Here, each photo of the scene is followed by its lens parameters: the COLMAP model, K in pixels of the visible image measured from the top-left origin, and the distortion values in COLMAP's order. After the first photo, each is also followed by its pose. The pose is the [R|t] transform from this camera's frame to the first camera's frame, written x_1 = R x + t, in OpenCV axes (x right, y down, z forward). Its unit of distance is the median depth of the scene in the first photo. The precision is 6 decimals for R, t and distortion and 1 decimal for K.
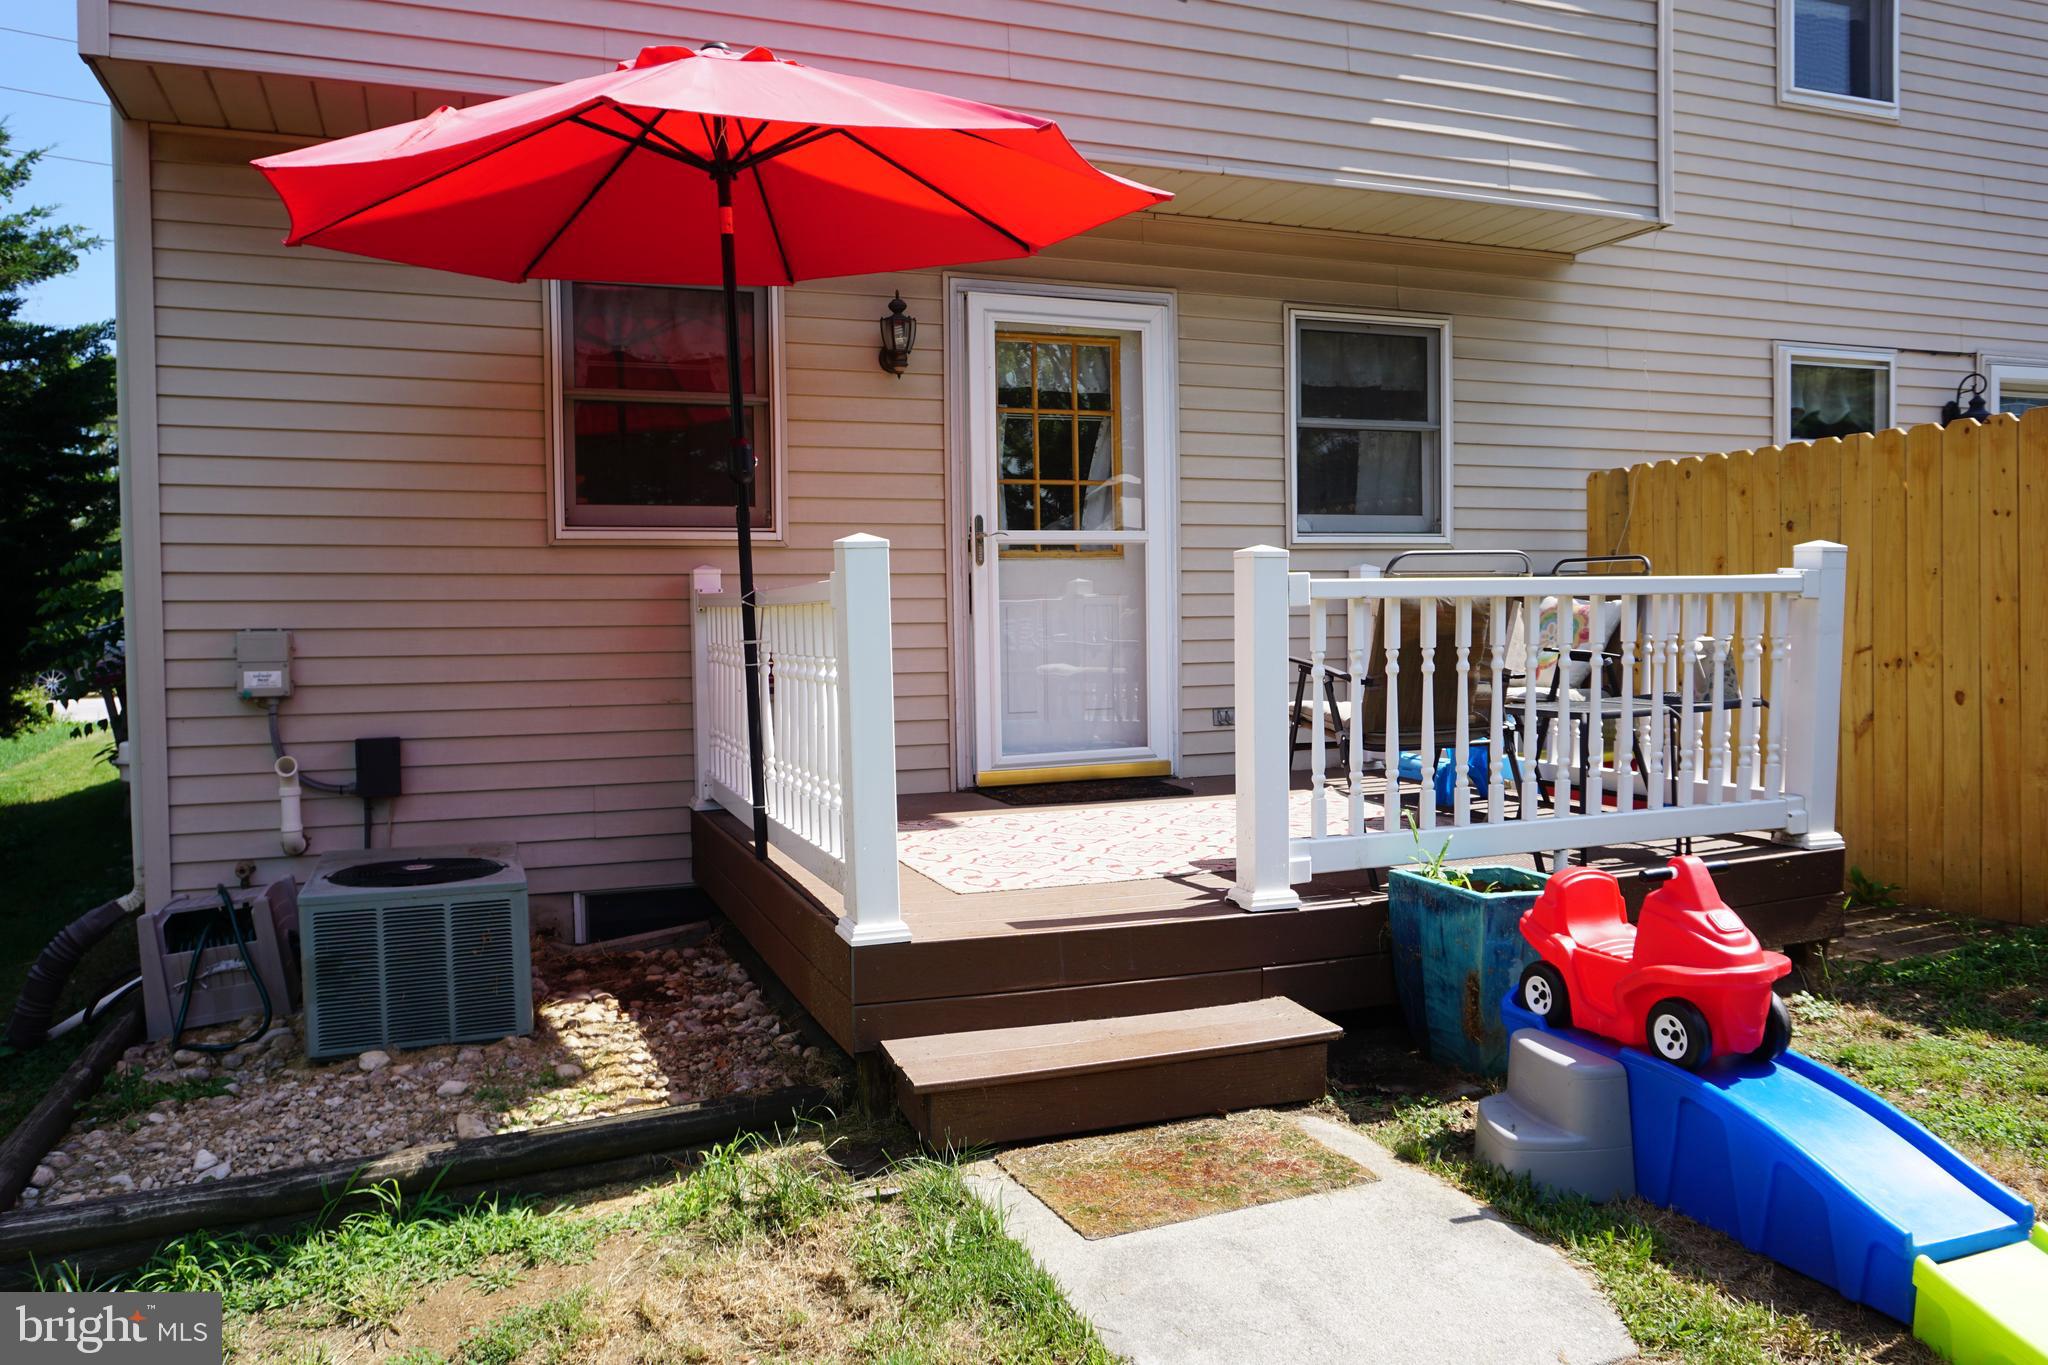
lens RADIAL K [[1456.9, 0, 1024.0], [0, 1456.9, 682.5], [0, 0, 1]] dist [-0.027418, 0.001905]
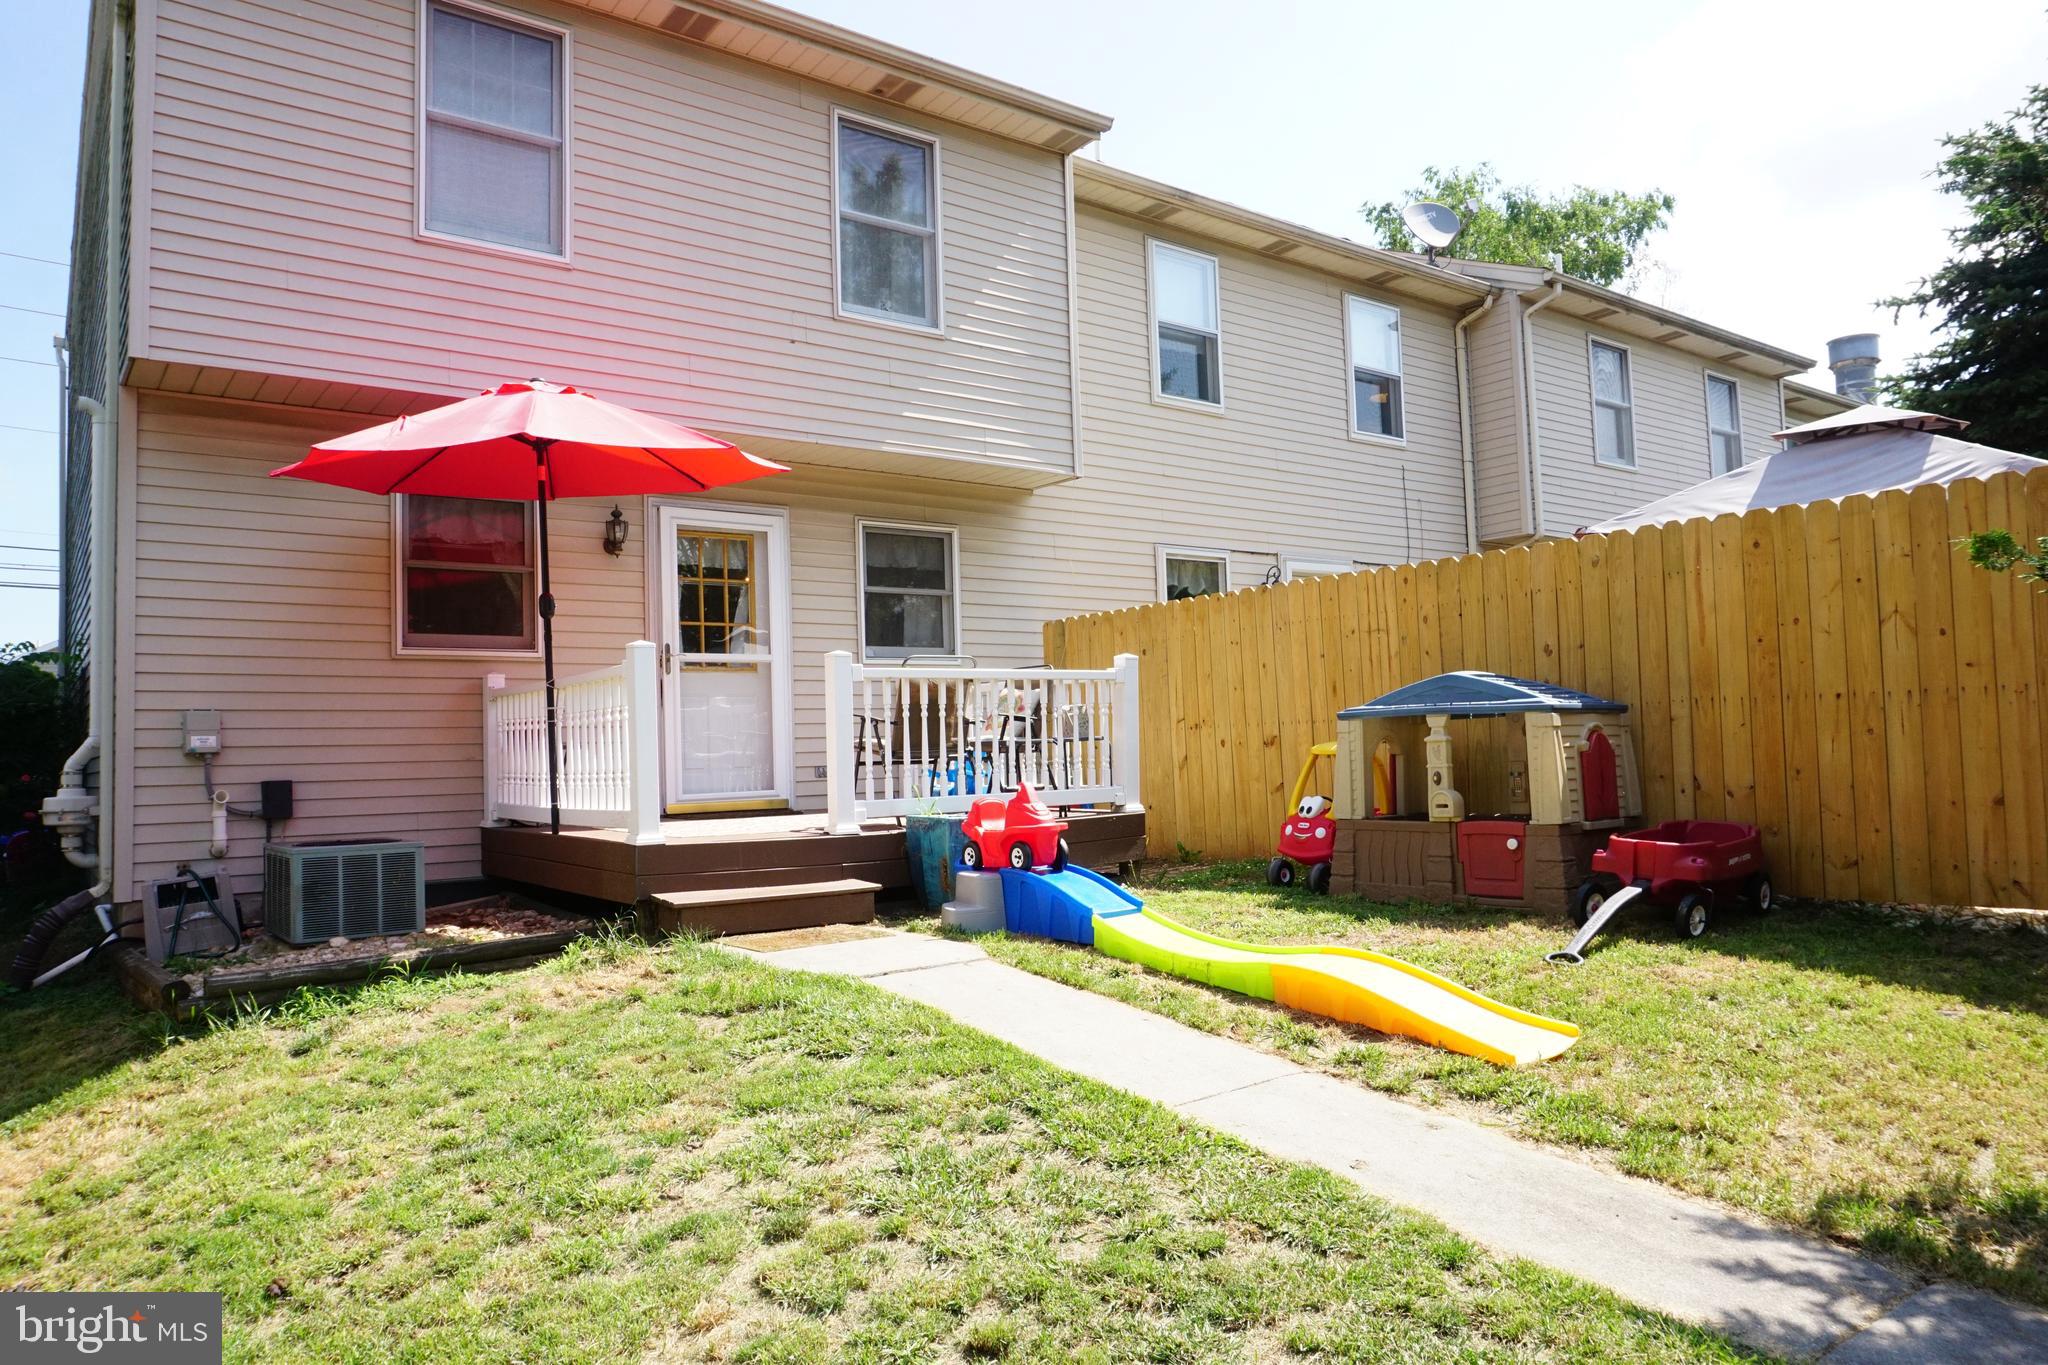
lens RADIAL K [[1373.7, 0, 1024.0], [0, 1373.7, 682.5], [0, 0, 1]] dist [-0.069721, 0.050685]
pose [[0.960415, 0.000026, 0.278573, -0.078562], [0.029434, 0.994393, -0.101572, 0.099667], [-0.277014, 0.105751, 0.955029, -0.582955]]
